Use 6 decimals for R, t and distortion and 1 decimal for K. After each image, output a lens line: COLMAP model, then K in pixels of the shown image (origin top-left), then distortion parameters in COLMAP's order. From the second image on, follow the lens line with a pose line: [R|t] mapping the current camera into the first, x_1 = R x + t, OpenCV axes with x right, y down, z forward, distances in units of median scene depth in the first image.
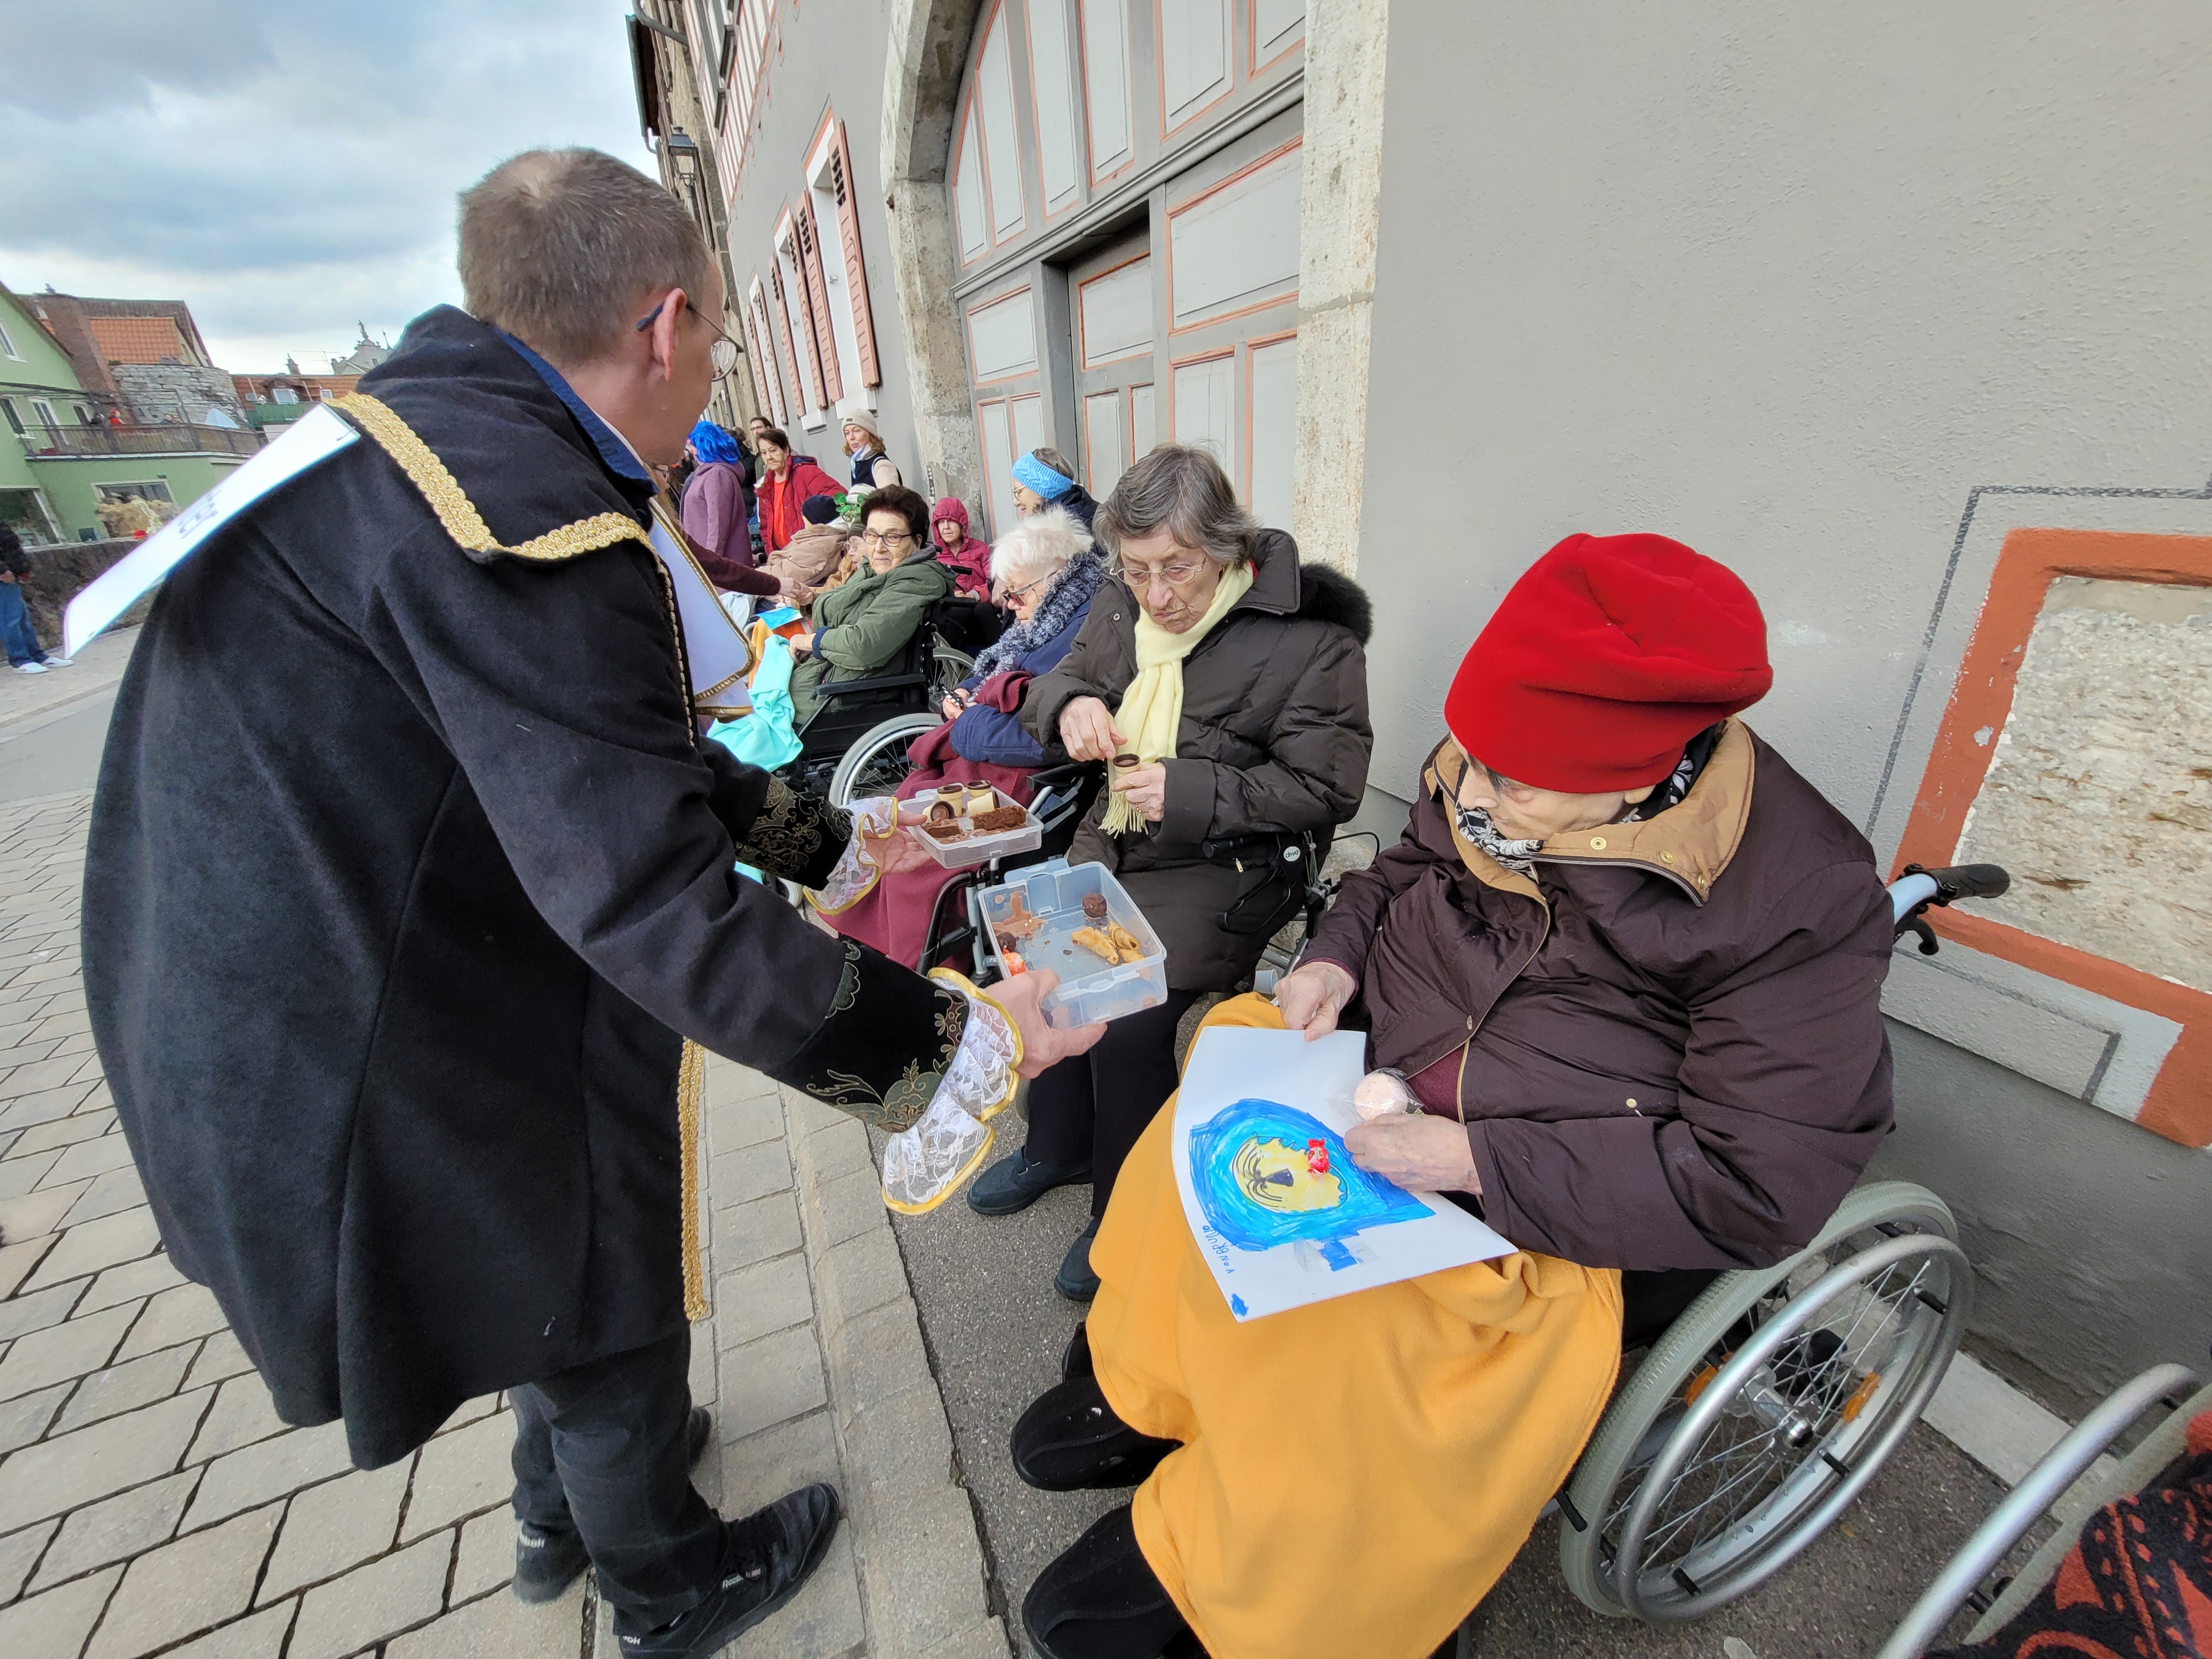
lens RADIAL K [[877.6, 0, 1112.4], [0, 877.6, 814.2], [0, 0, 1]] dist [0.007367, -0.000556]
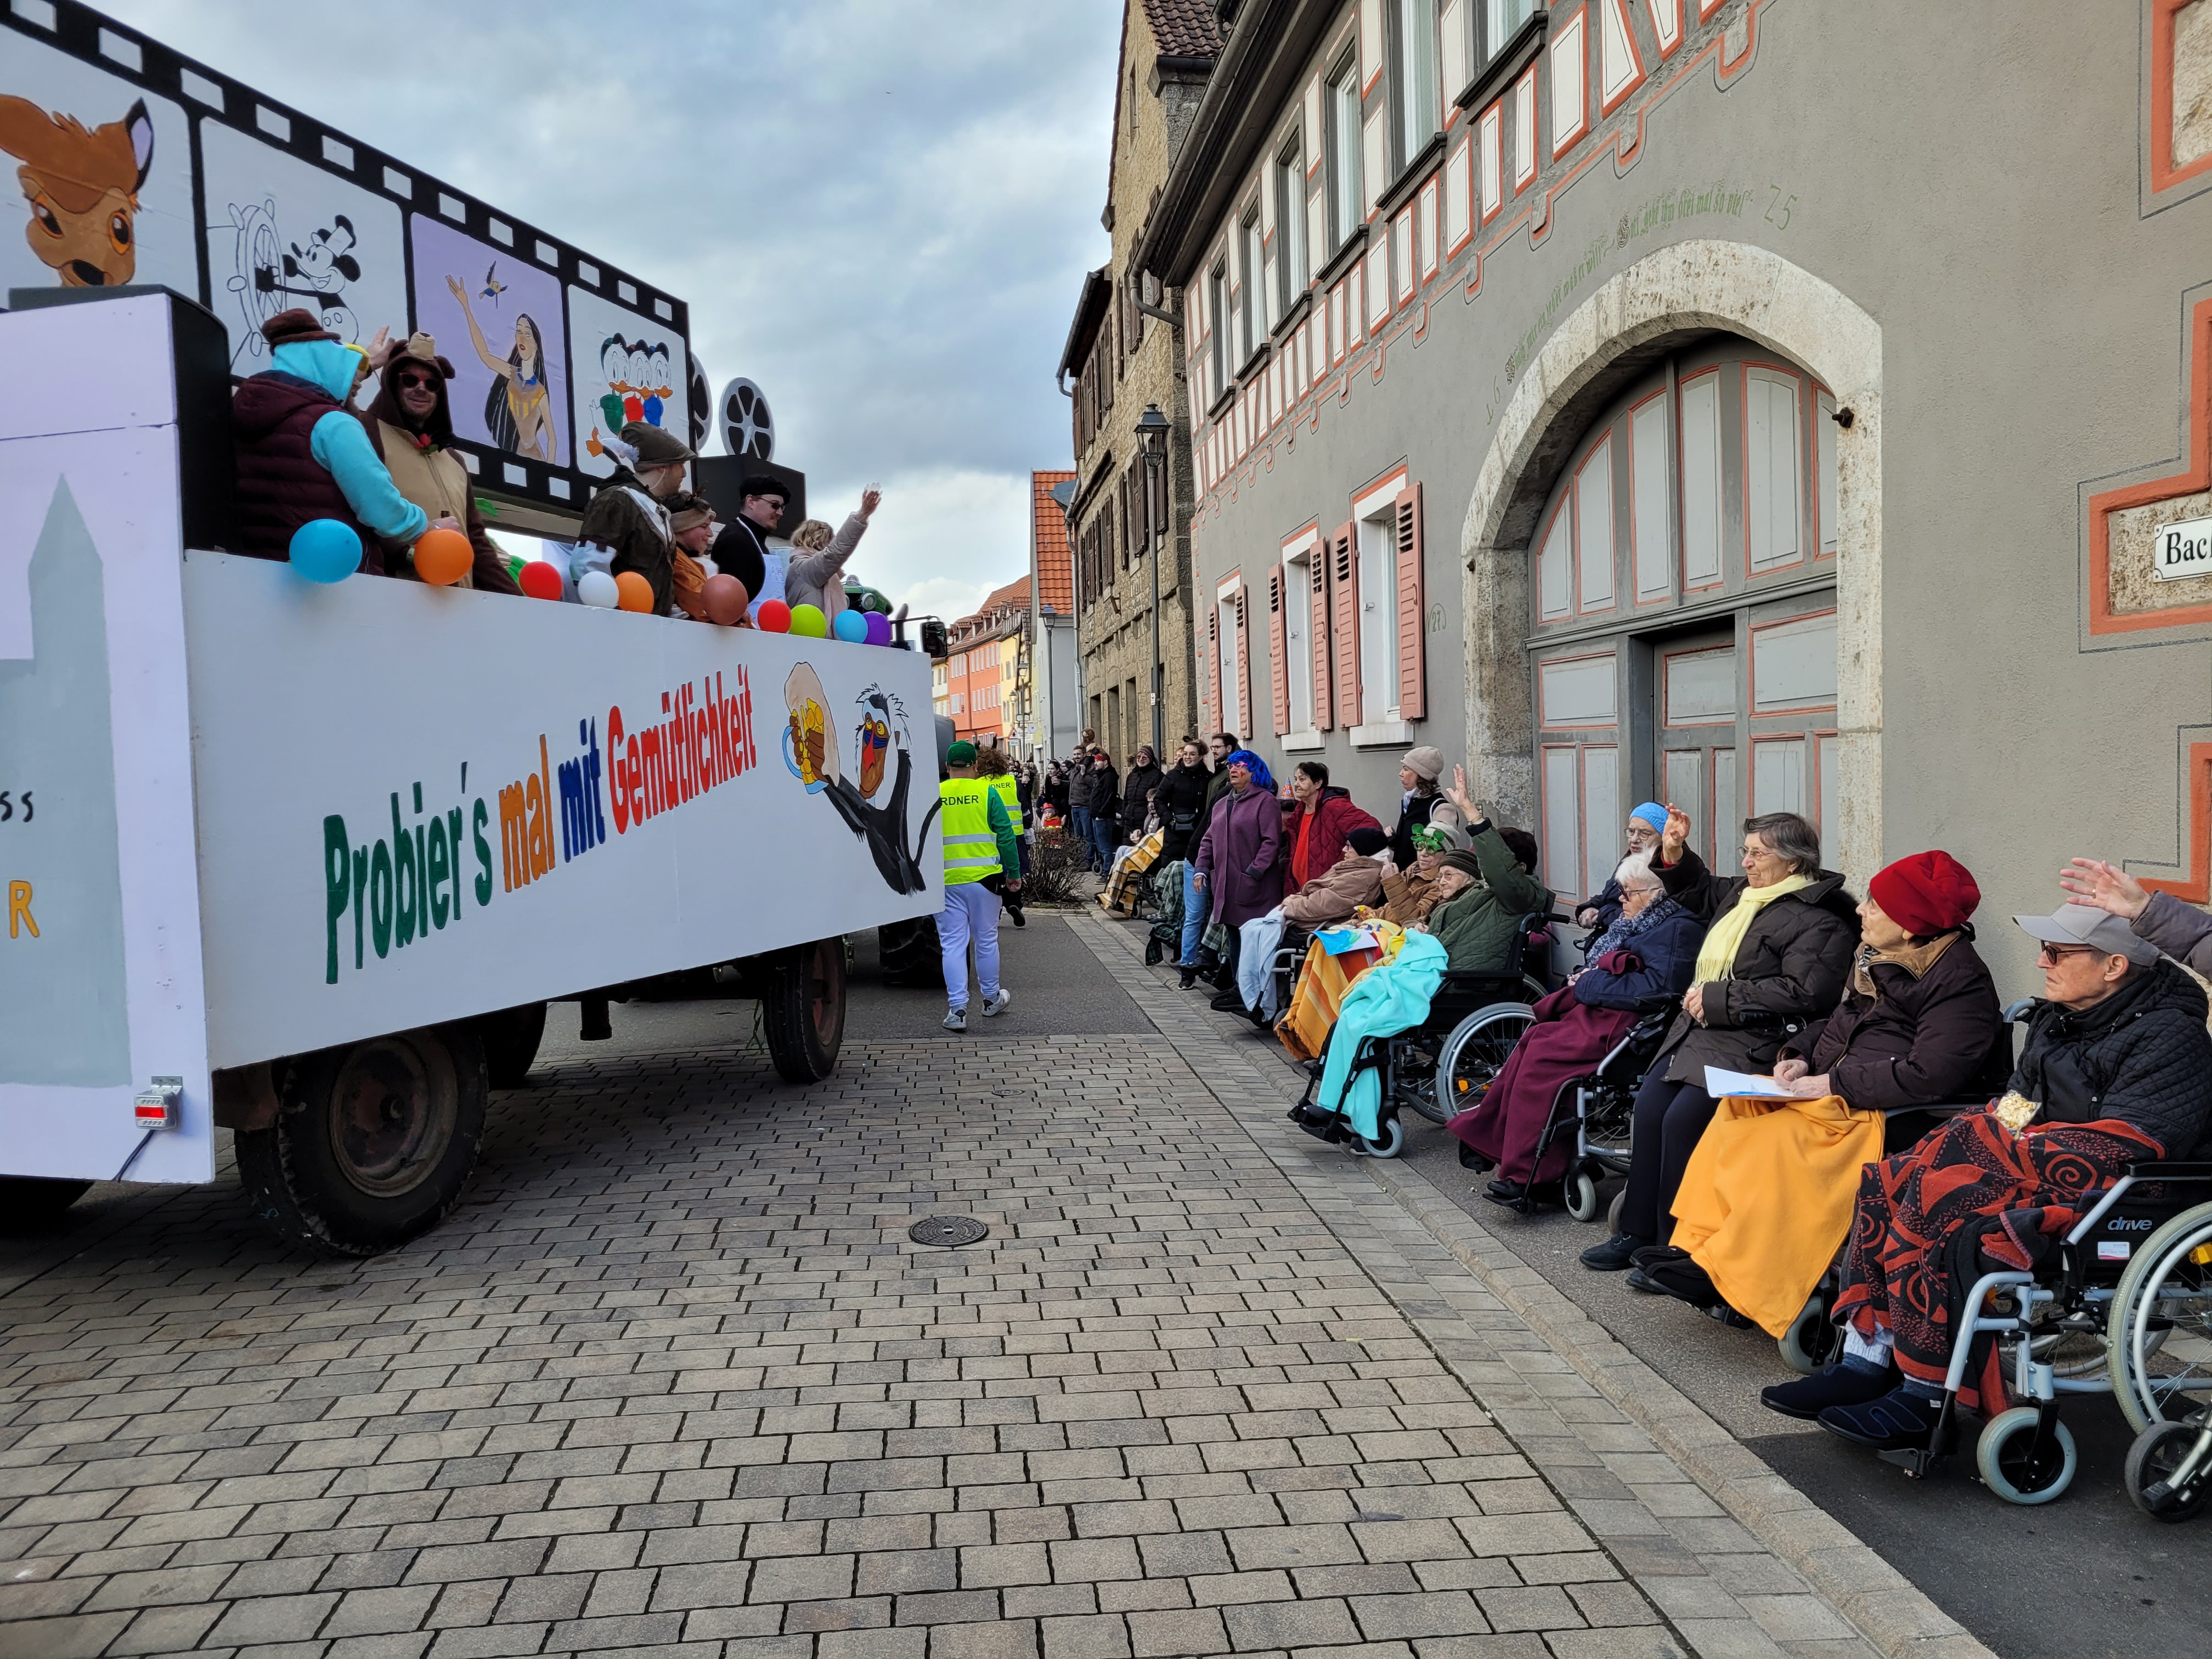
lens RADIAL K [[1681.7, 0, 1107.5], [0, 1681.7, 835.3], [0, 0, 1]] dist [0.058135, -0.046637]
pose [[0.946871, 0.045222, -0.318417, -0.018443], [-0.150059, 0.937812, -0.313036, 0.425111], [0.284459, 0.344186, 0.894773, -1.174042]]
